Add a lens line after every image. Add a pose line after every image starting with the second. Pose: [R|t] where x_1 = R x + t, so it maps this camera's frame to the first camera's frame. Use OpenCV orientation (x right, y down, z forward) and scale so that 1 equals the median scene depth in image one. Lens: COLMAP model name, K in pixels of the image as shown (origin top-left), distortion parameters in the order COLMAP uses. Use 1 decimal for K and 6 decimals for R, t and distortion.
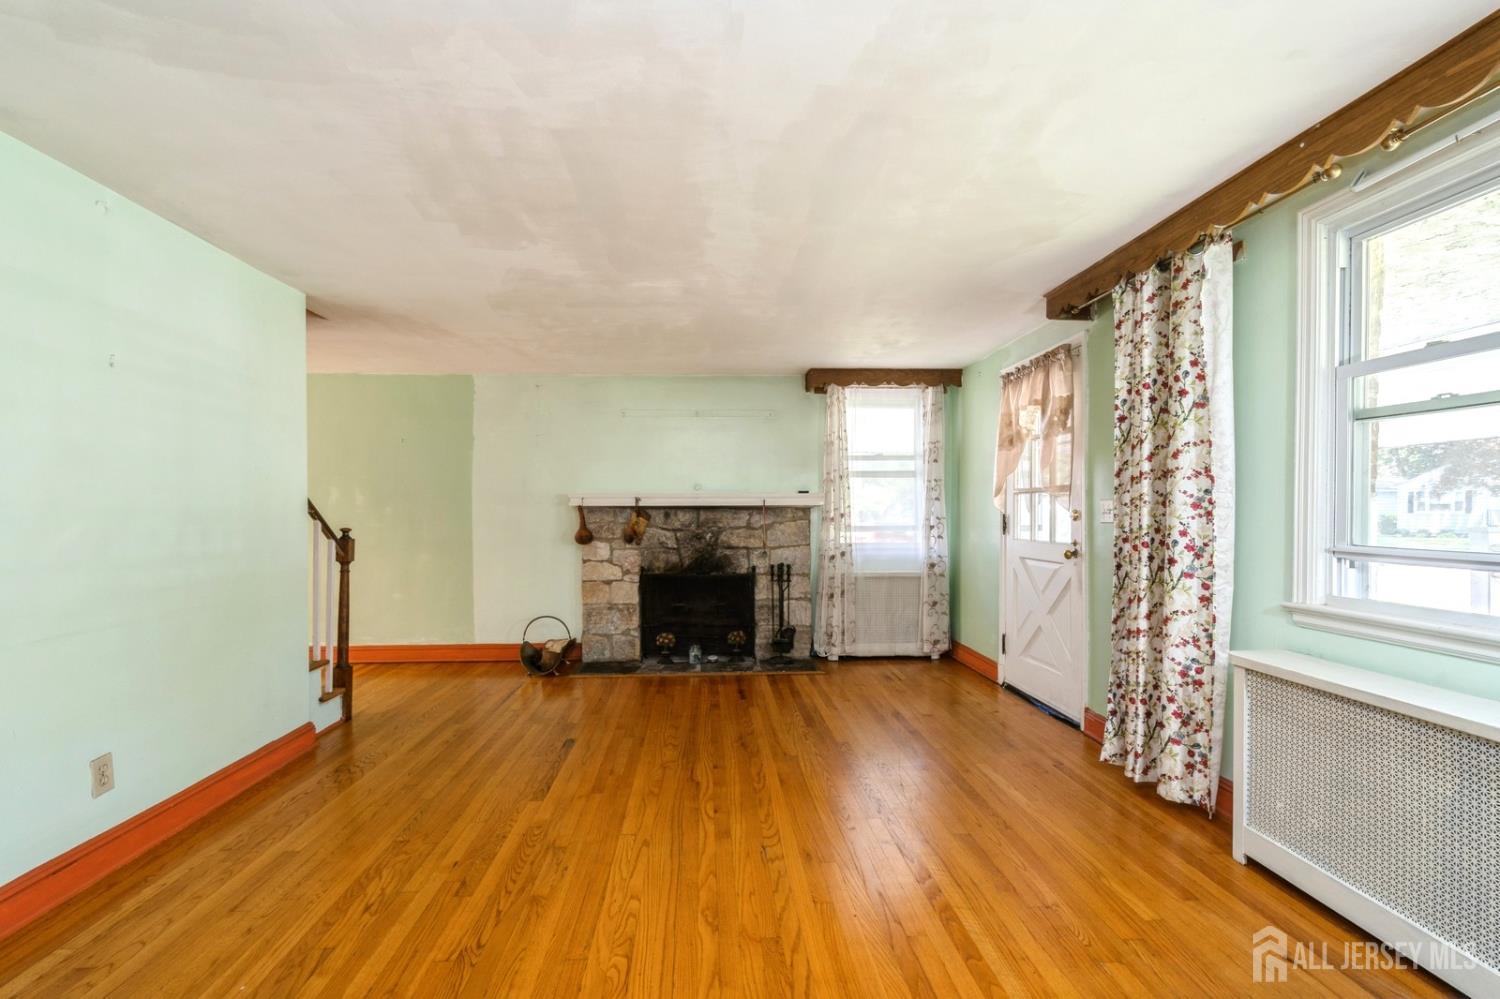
lens RADIAL K [[693.4, 0, 735.2], [0, 693.4, 515.2], [0, 0, 1]] dist [-0.001144, 0.000262]
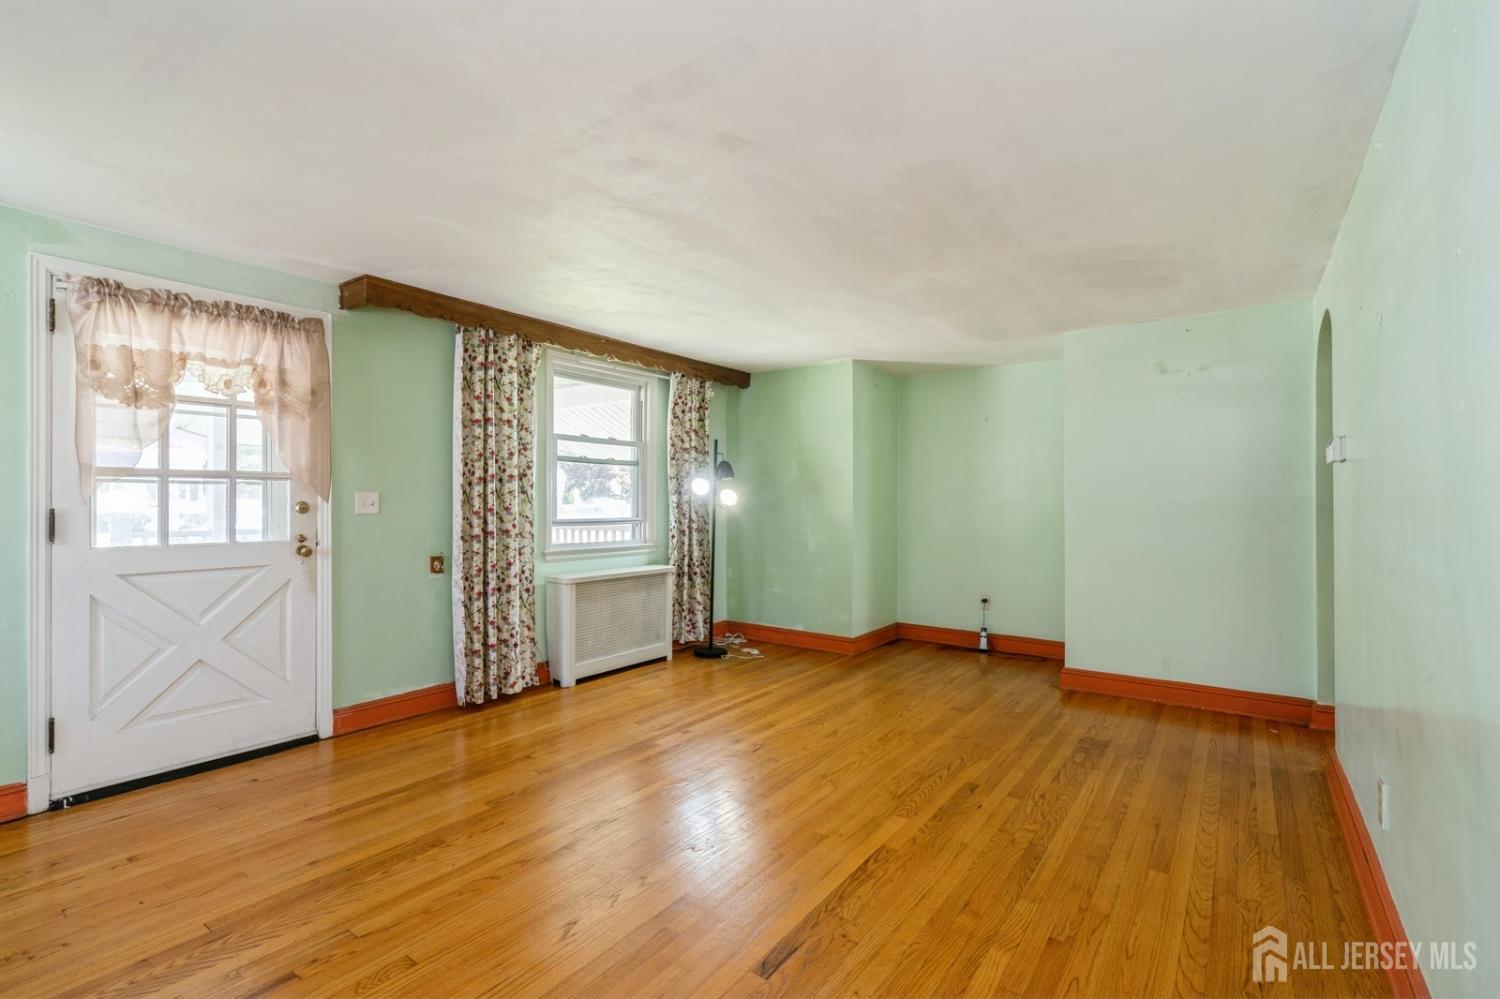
lens RADIAL K [[677.6, 0, 746.4], [0, 677.6, 504.8], [0, 0, 1]] dist [-0.000866, 0.000805]
pose [[-0.777625, 0.001171, 0.628727, -0.746849], [0.005846, 0.999969, 0.005368, -0.007690], [-0.628701, 0.007850, -0.777608, 1.949831]]
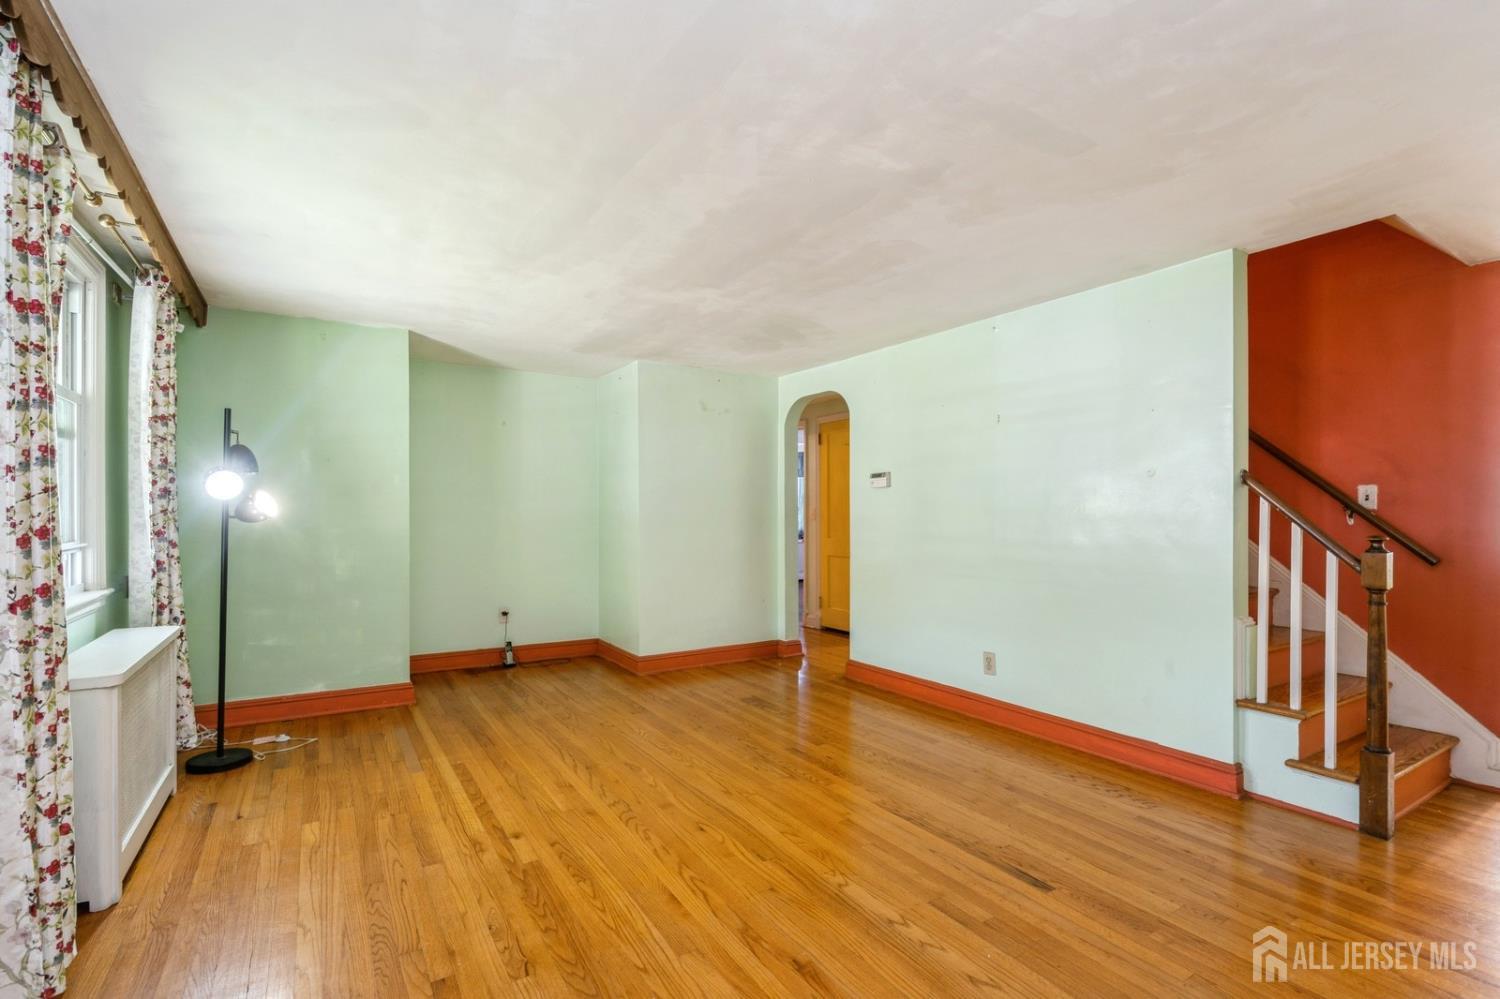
lens RADIAL K [[693.4, 0, 735.2], [0, 693.4, 515.2], [0, 0, 1]] dist [-0.001144, 0.000262]
pose [[-0.875920, 0.006151, -0.482417, 0.413879], [-0.000454, 0.999908, 0.013573, -0.014540], [0.482456, 0.012108, -0.875836, 1.980826]]
